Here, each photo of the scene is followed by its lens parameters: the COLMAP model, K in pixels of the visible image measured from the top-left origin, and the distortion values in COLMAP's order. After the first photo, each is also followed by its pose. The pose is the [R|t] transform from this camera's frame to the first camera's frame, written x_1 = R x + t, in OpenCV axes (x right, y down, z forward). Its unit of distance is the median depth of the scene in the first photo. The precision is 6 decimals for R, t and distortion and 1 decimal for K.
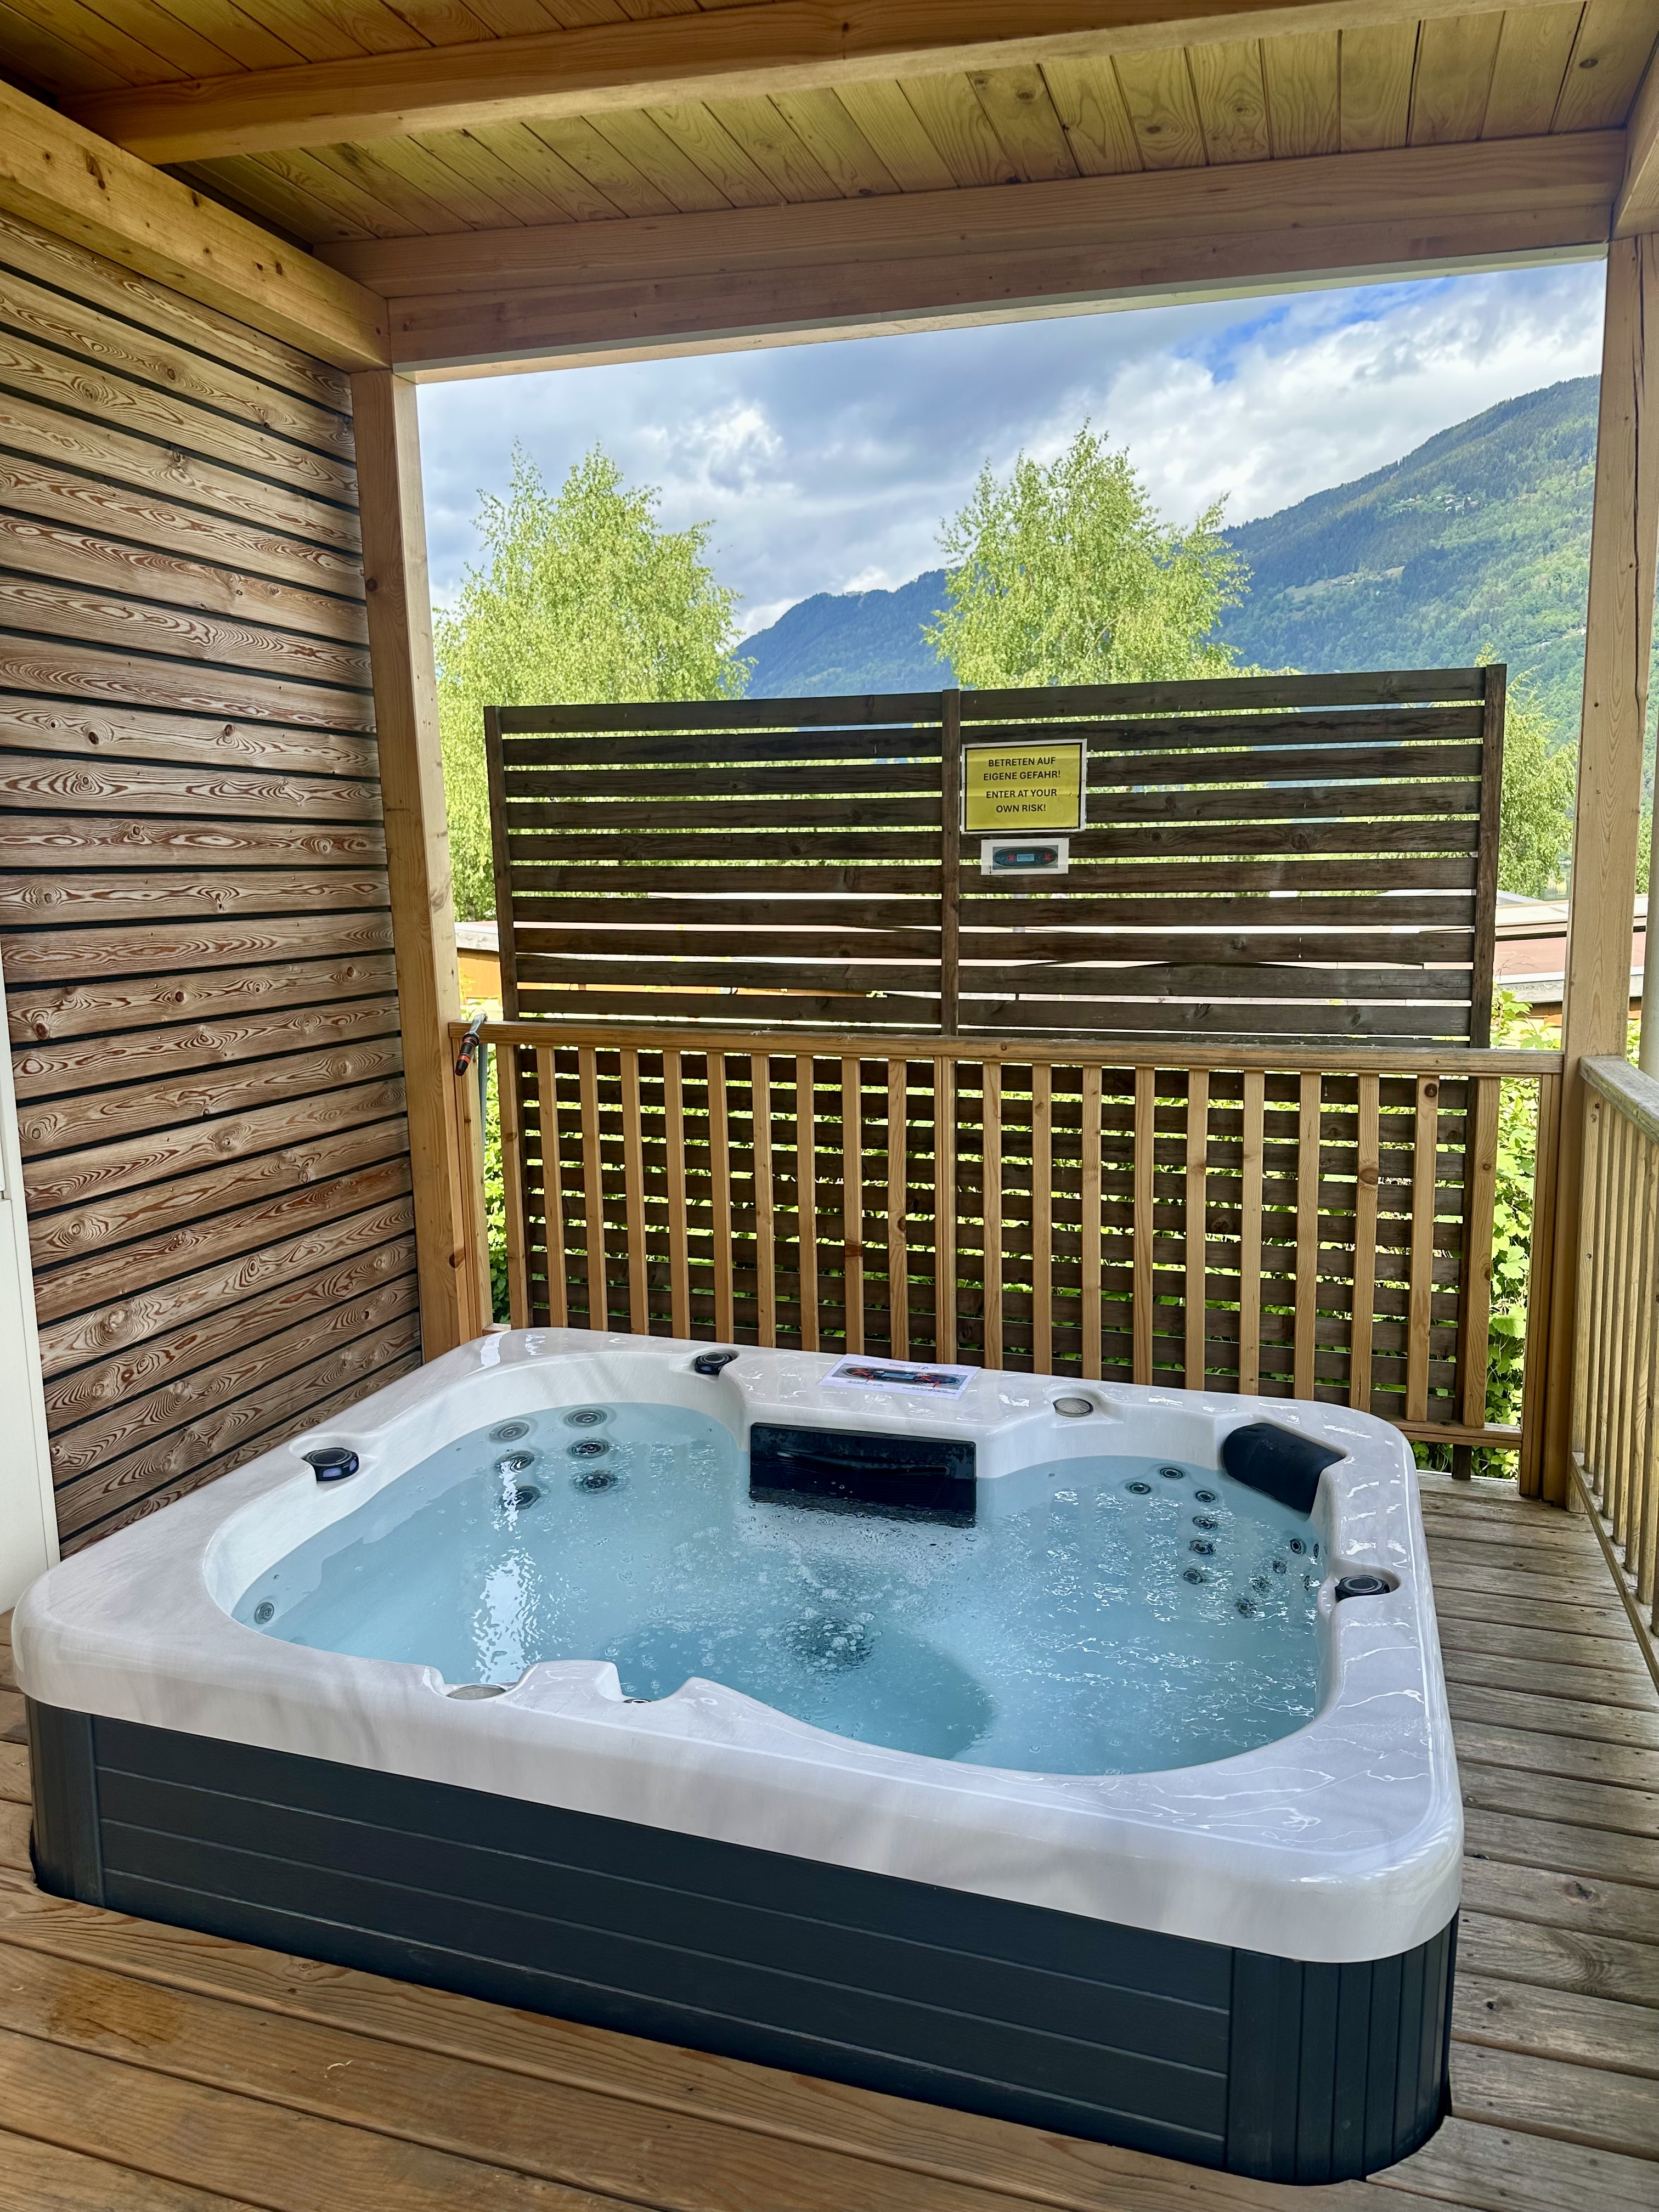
lens RADIAL K [[1517.6, 0, 829.5], [0, 1517.6, 1106.0], [0, 0, 1]] dist [0.093450, -0.147148]
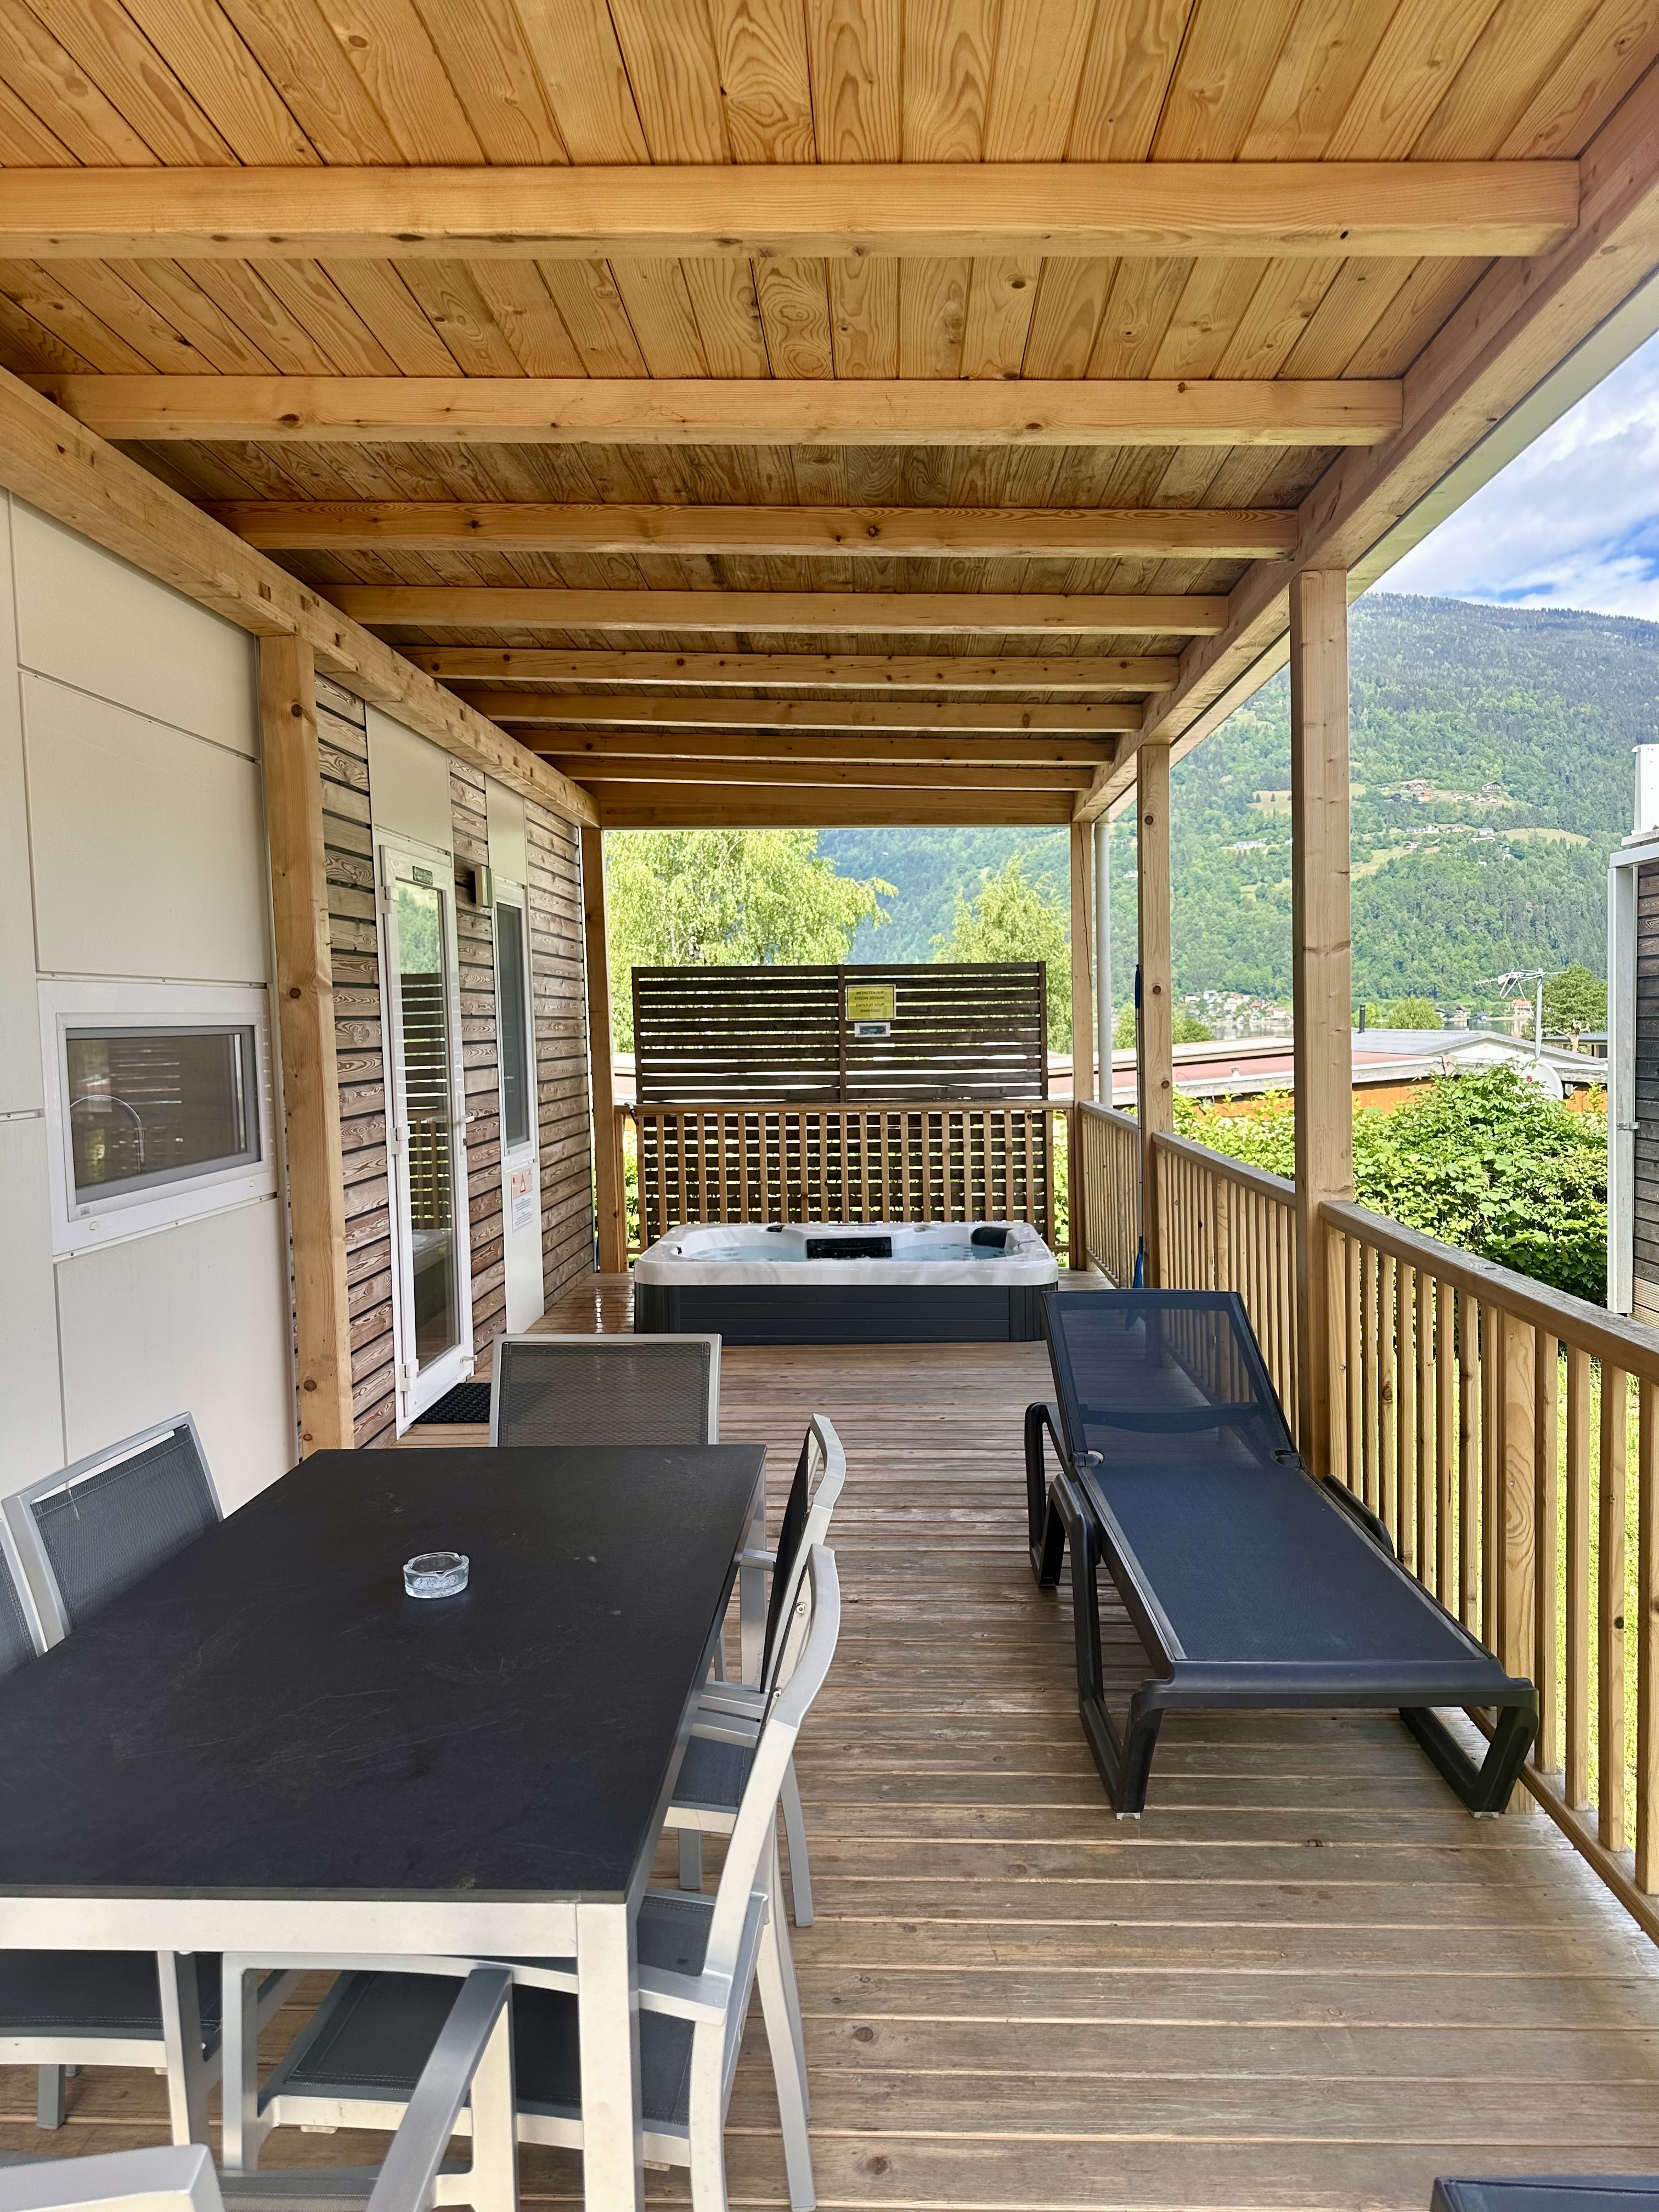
lens RADIAL K [[1575.7, 0, 829.5], [0, 1575.7, 1106.0], [0, 0, 1]] dist [0.002661, -0.001422]
pose [[0.961746, -0.020868, 0.273147, -0.657392], [0.050593, 0.993473, -0.102238, 0.223407], [-0.269231, 0.112146, 0.956524, -1.453634]]
